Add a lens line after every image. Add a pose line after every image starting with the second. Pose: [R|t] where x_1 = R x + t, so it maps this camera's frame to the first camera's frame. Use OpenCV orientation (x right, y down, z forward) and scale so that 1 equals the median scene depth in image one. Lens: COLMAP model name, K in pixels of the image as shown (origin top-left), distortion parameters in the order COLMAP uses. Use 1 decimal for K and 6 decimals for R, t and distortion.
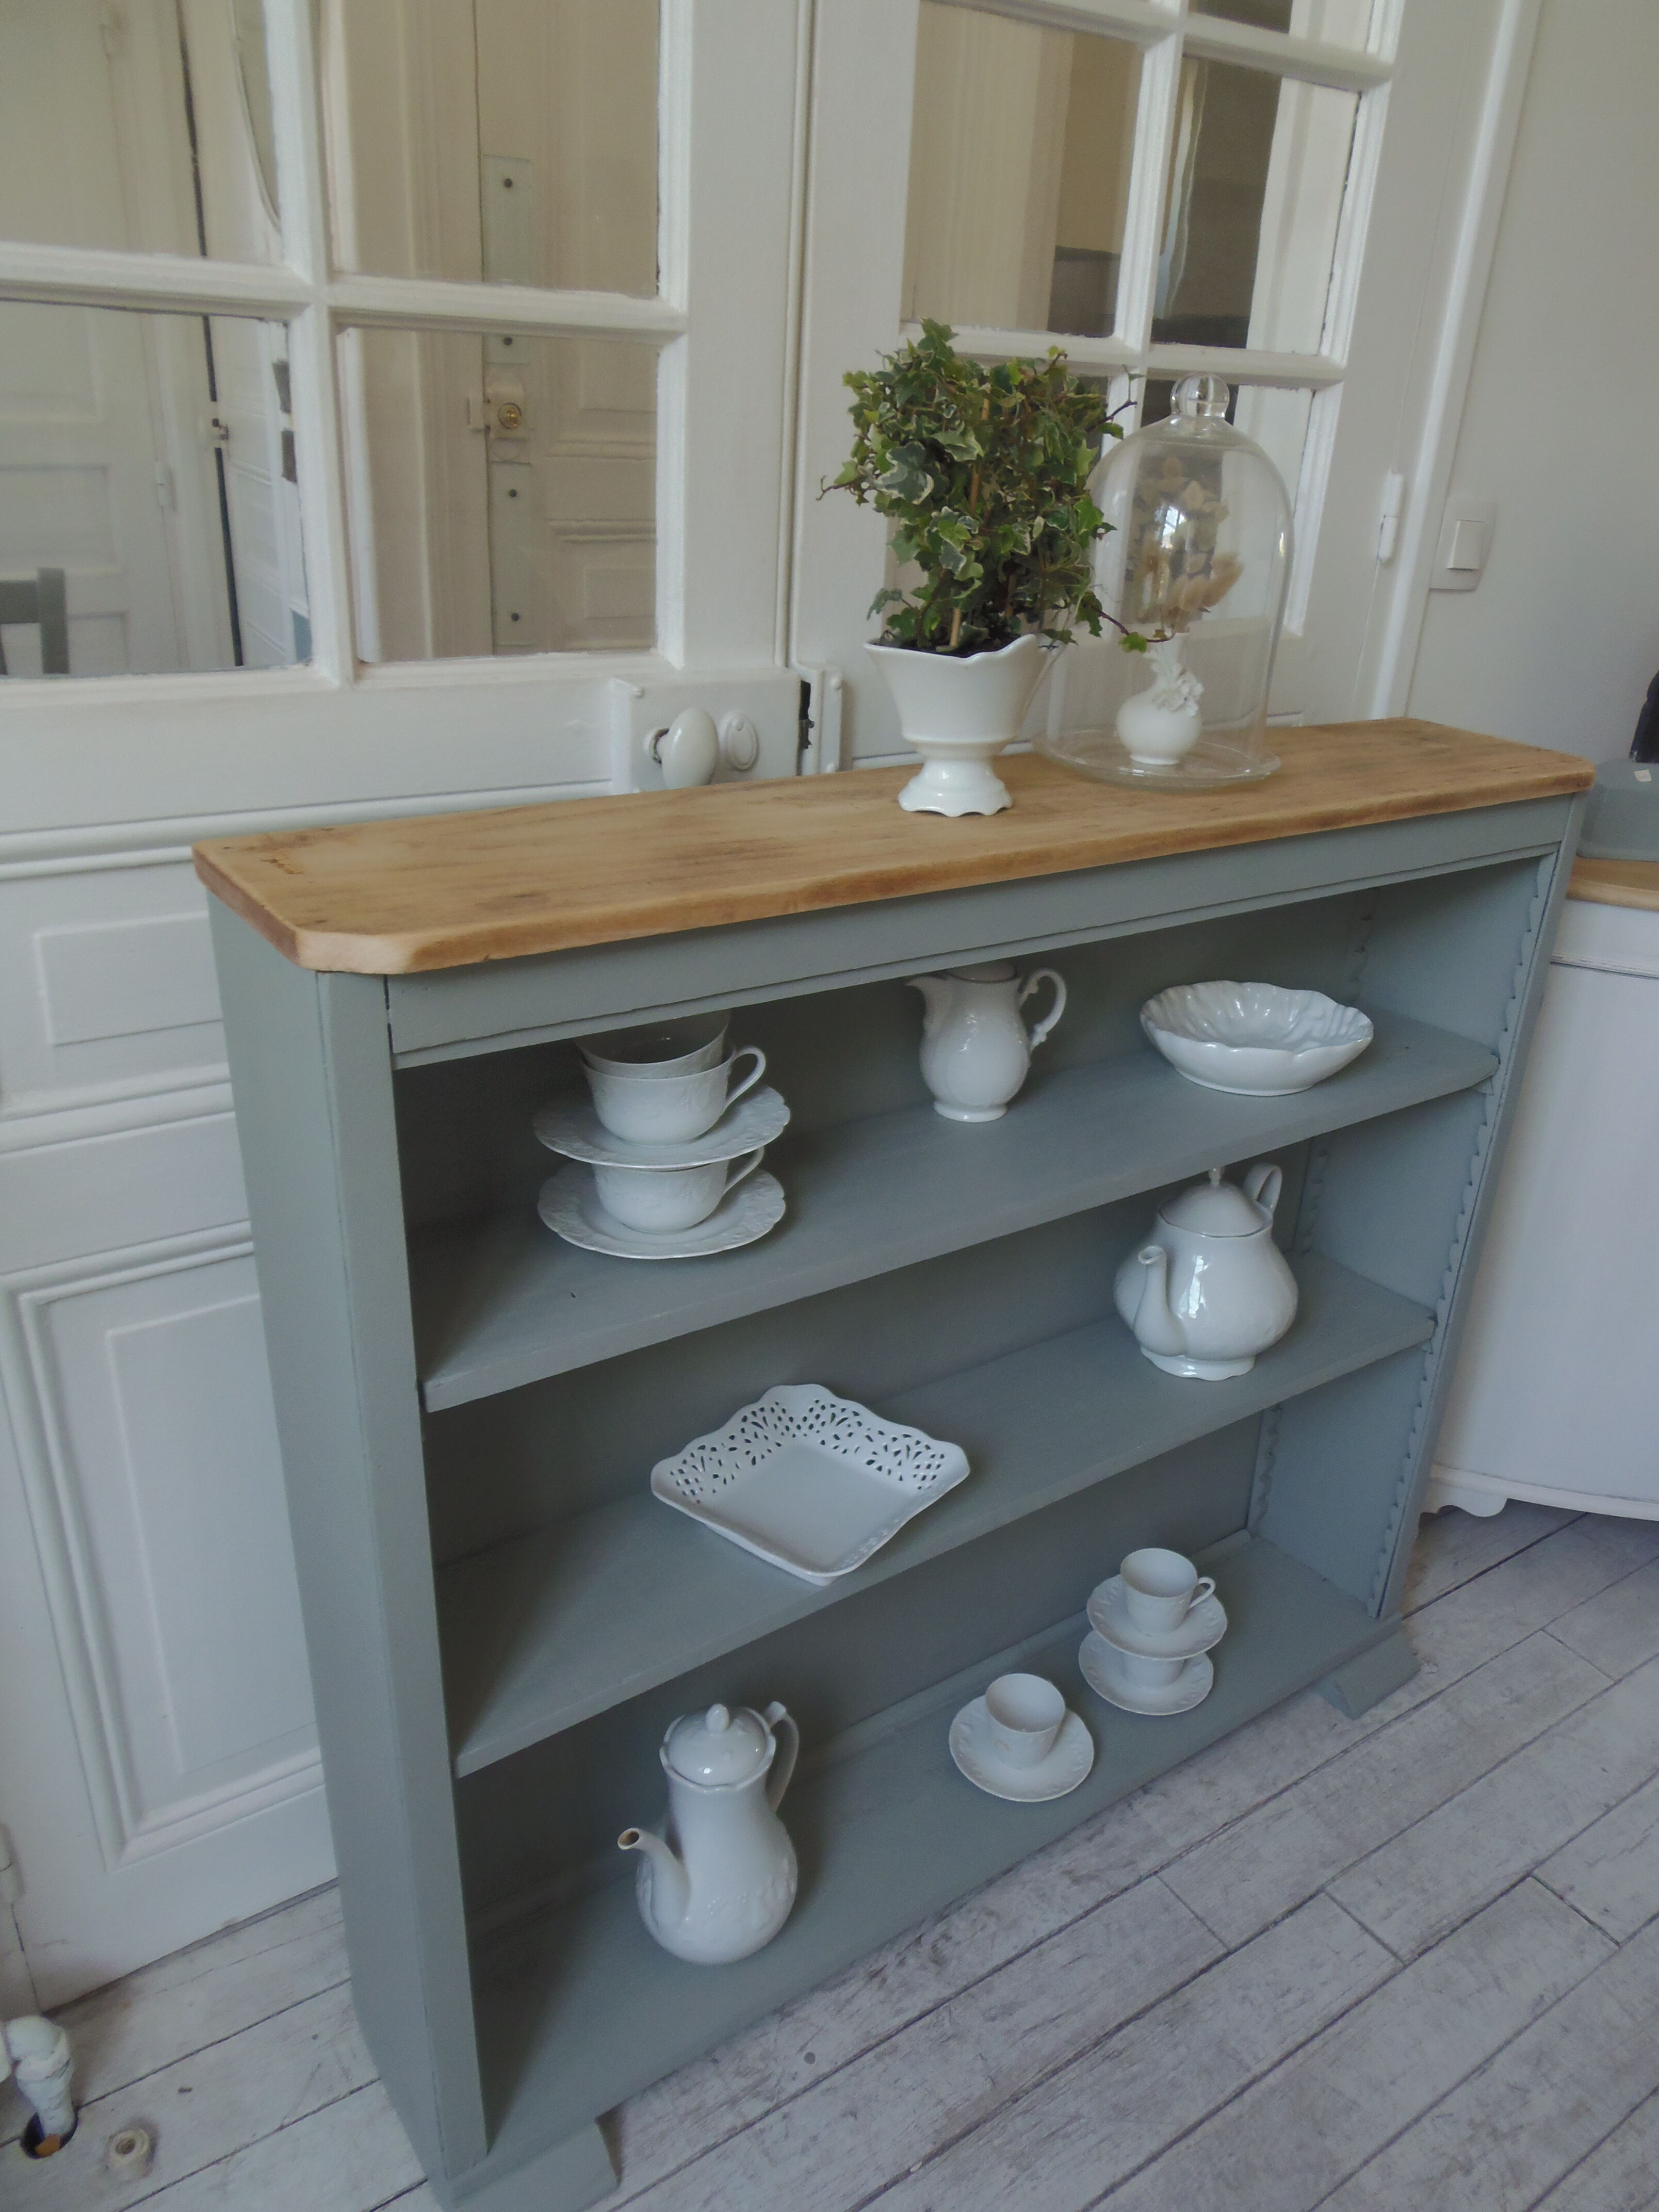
lens RADIAL K [[1608.1, 0, 872.9], [0, 1608.1, 1112.7], [0, 0, 1]] dist [-0.006508, -0.012323]
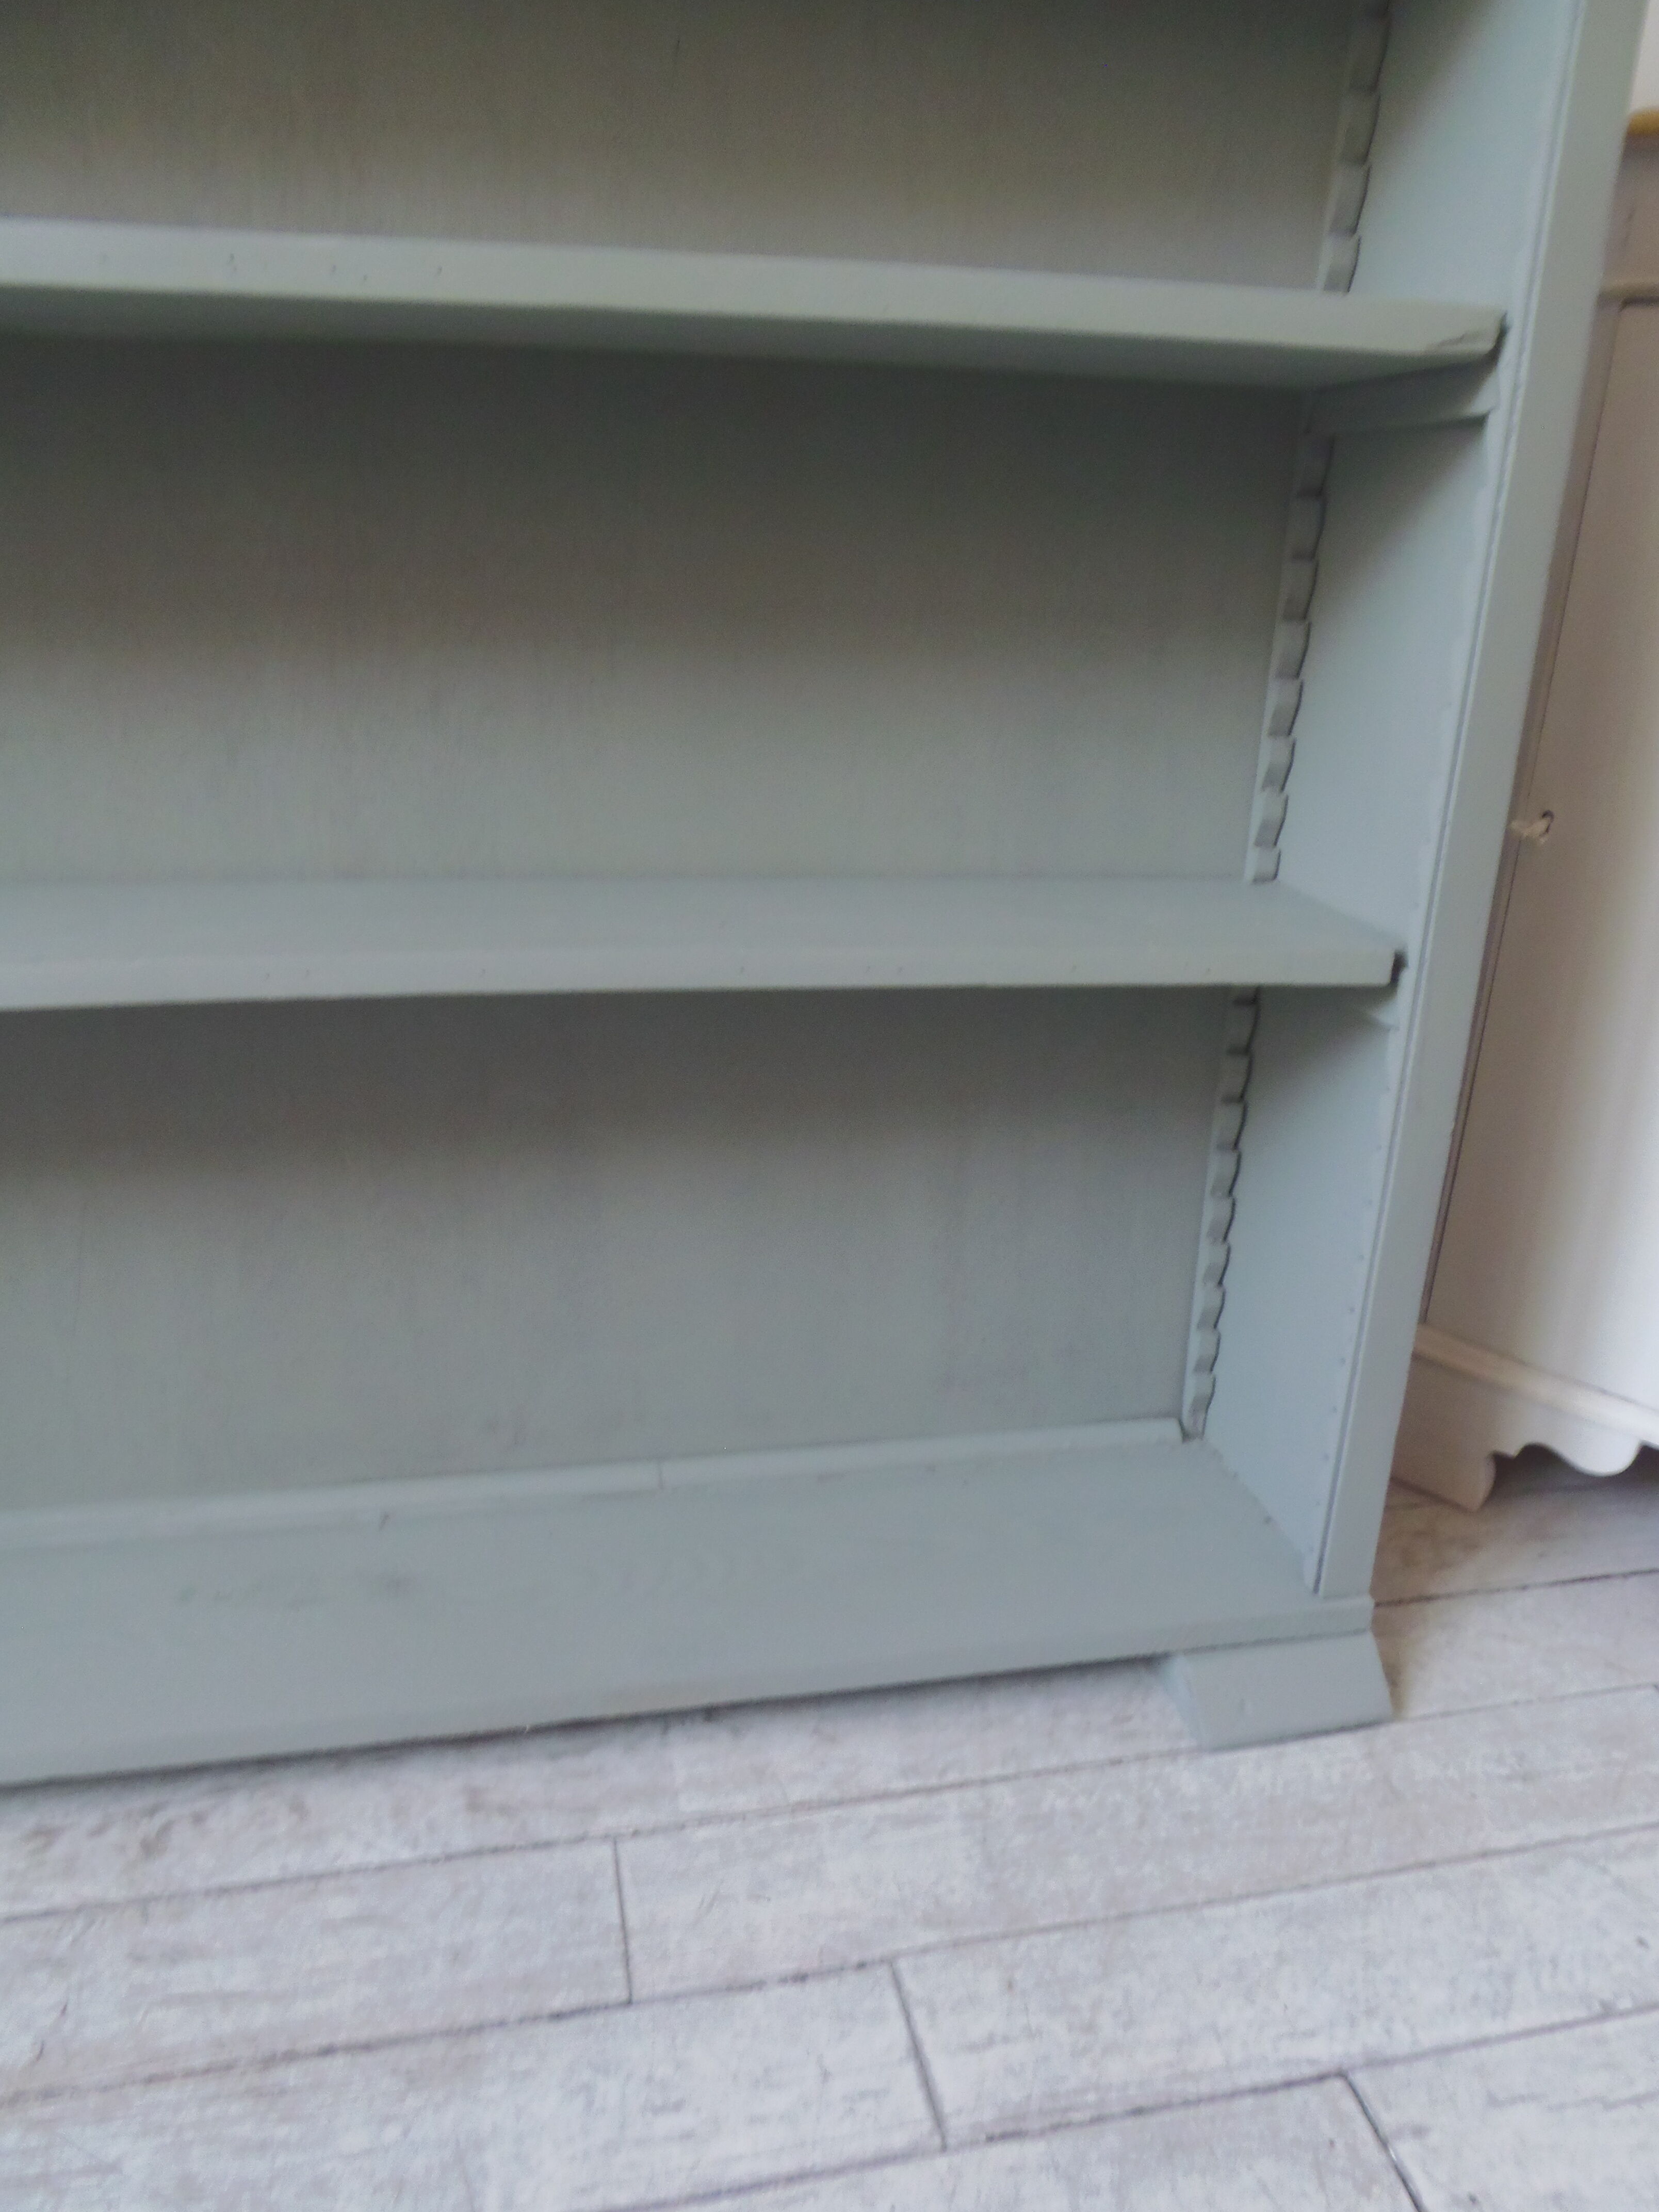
lens RADIAL K [[1608.1, 0, 871.9], [0, 1608.1, 1152.7], [0, 0, 1]] dist [-0.006508, -0.012323]
pose [[0.925543, 0.124987, -0.357418, 0.474979], [-0.142322, 0.989565, -0.022501, 0.272059], [0.350876, 0.071694, 0.933673, 0.564004]]
